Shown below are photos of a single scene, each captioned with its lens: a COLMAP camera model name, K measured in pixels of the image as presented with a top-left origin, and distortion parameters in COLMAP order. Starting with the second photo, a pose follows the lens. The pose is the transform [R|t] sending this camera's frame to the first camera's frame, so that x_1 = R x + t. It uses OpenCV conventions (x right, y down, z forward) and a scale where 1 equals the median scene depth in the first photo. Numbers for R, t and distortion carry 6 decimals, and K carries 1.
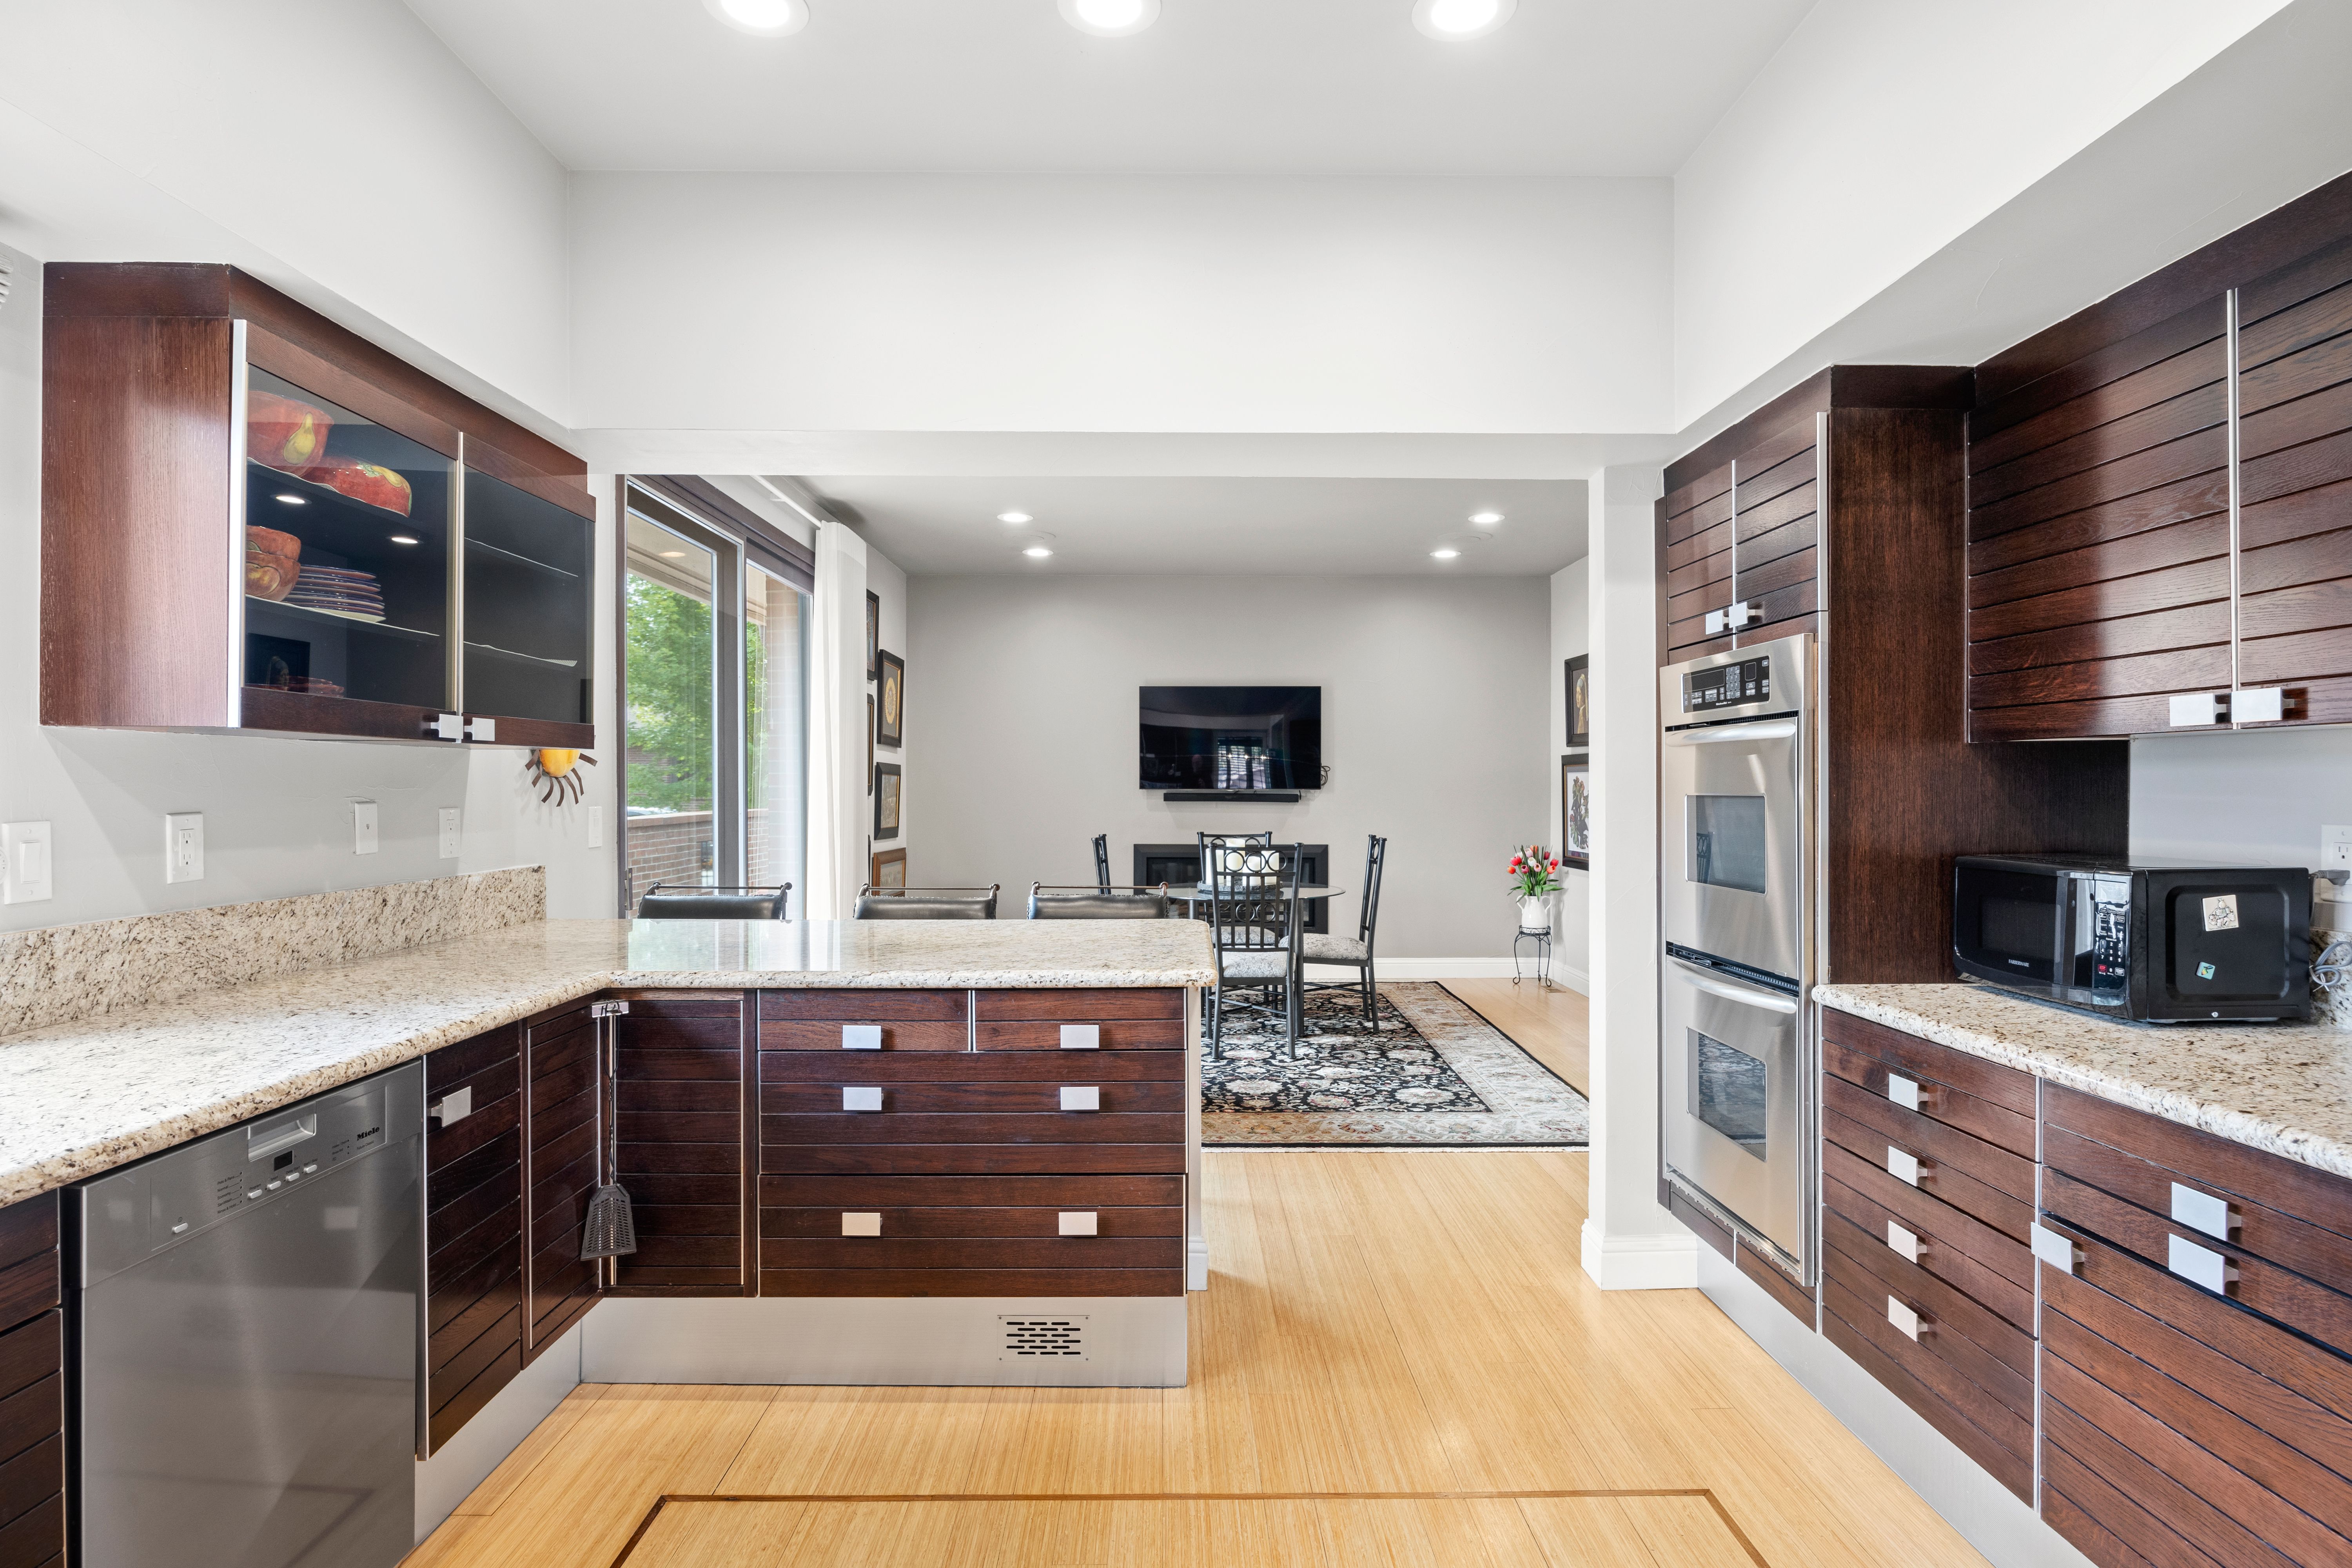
lens RADIAL K [[1231.1, 0, 1193.9], [0, 1231.1, 793.9], [0, 0, 1]] dist [0.004794, -0.000545]
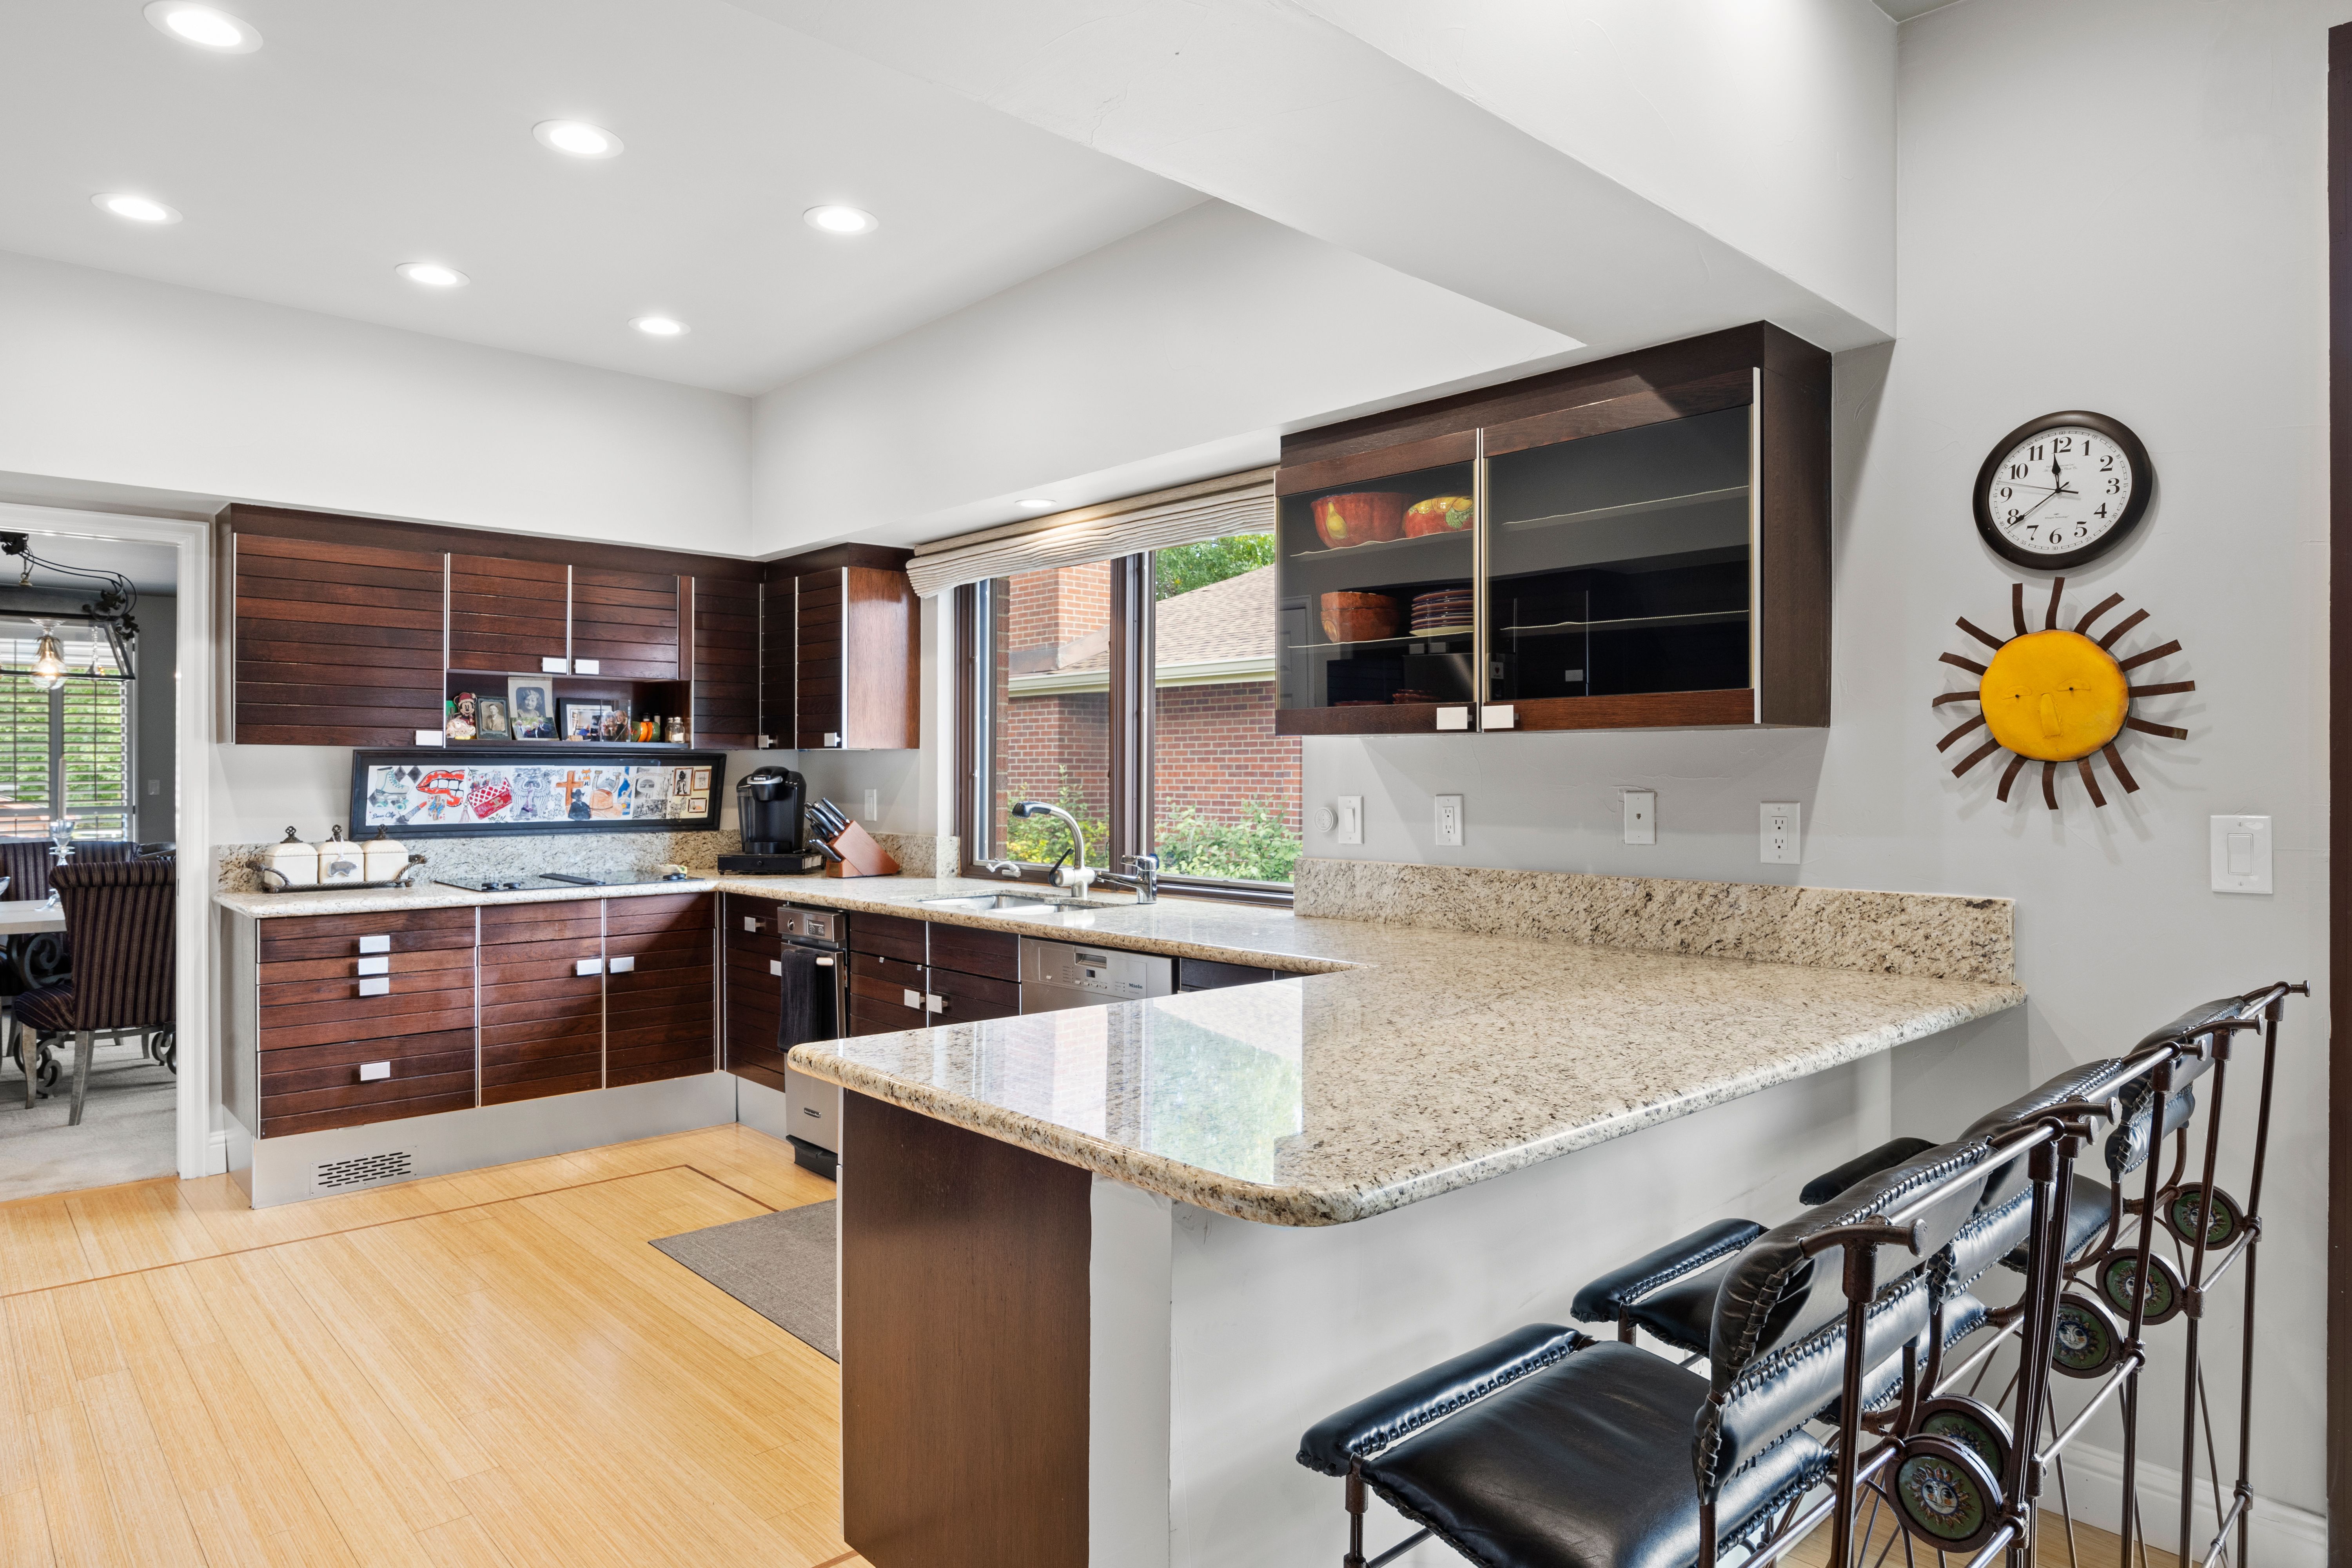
lens RADIAL K [[1388.8, 0, 1184.7], [0, 1388.8, 776.4], [0, 0, 1]] dist [-0.000031, 0.000649]
pose [[-0.743186, -0.002790, -0.669080, 0.361064], [-0.008216, 0.999954, 0.004955, -0.008387], [0.669035, 0.009180, -0.743174, 1.697224]]
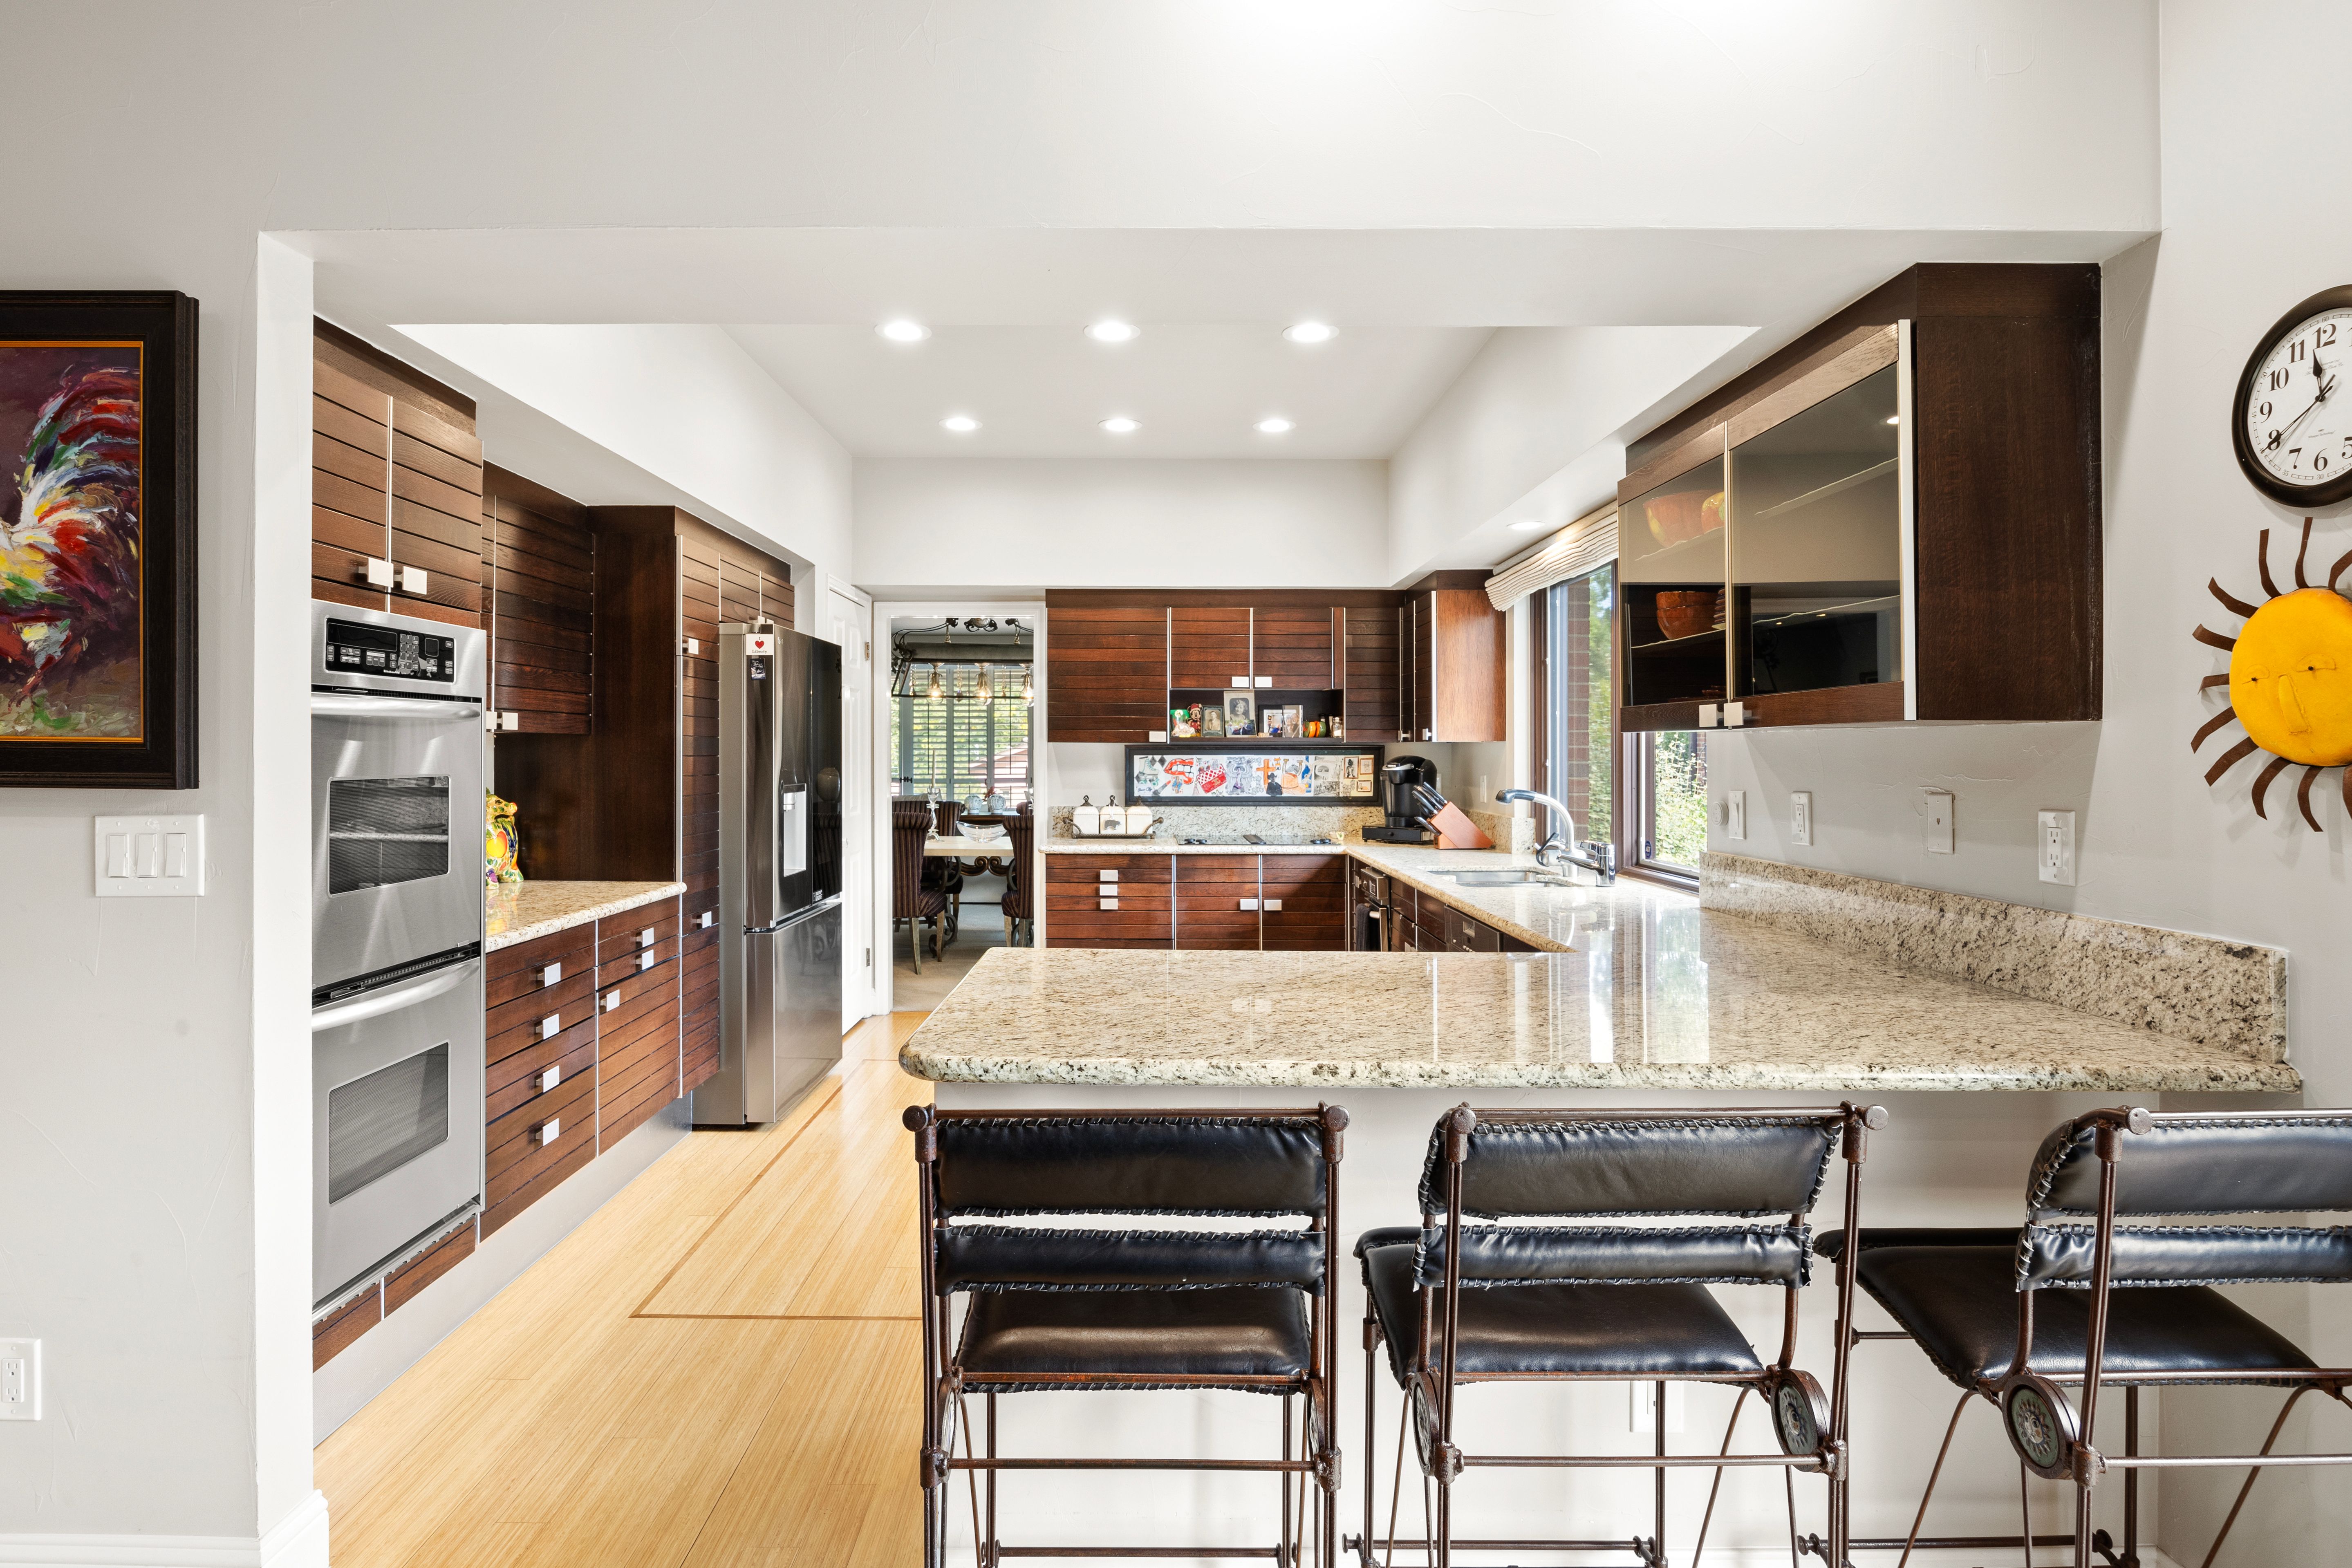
lens RADIAL K [[1234.8, 0, 1152.7], [0, 1234.8, 739.3], [0, 0, 1]] dist [-0.002029, -0.000133]
pose [[-0.999873, -0.005305, 0.015004, -0.139557], [-0.005367, 0.999977, -0.004109, -0.026364], [-0.014982, -0.004189, -0.999879, 2.017597]]
